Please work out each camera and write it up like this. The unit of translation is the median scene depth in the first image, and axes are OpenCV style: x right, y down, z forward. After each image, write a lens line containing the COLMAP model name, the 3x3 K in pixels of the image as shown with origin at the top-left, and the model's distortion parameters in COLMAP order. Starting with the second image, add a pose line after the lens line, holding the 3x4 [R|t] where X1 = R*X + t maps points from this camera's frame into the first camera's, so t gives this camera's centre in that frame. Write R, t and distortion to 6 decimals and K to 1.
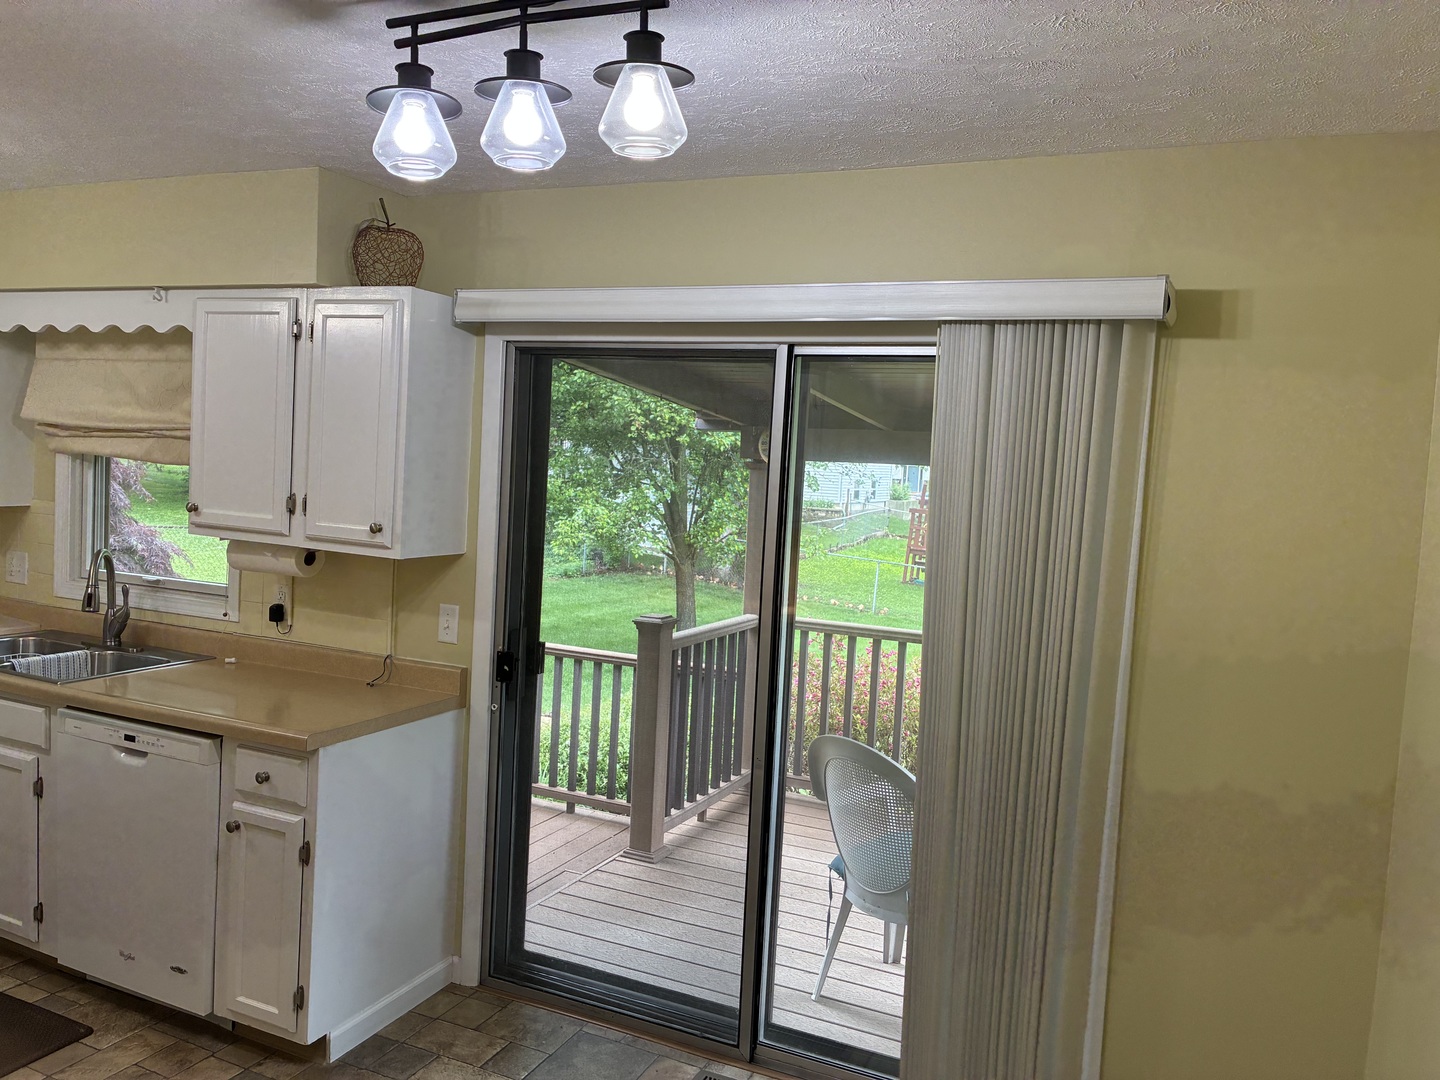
lens RADIAL K [[1085.9, 0, 721.1], [0, 1085.9, 530.7], [0, 0, 1]] dist [0.044989, -0.065286]
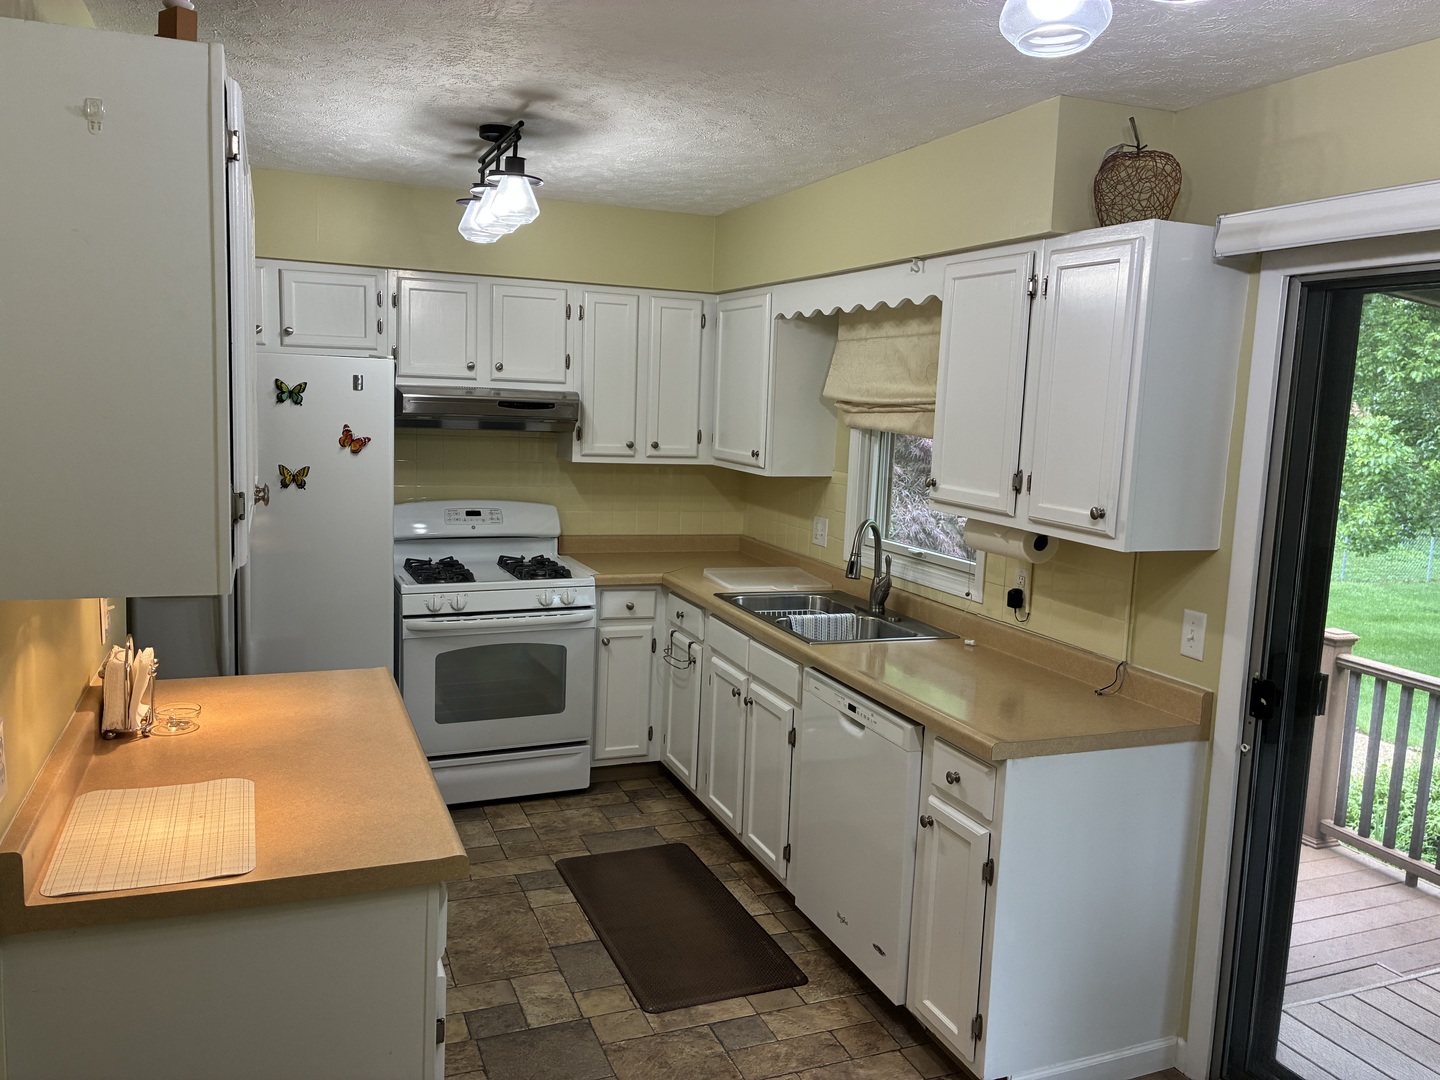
lens RADIAL K [[1085.9, 0, 721.1], [0, 1085.9, 530.7], [0, 0, 1]] dist [0.044989, -0.065286]
pose [[0.724582, 0.060710, -0.686510, 0.049757], [-0.045693, 0.998153, 0.040042, -0.008656], [0.687673, 0.002354, 0.726017, 0.168304]]
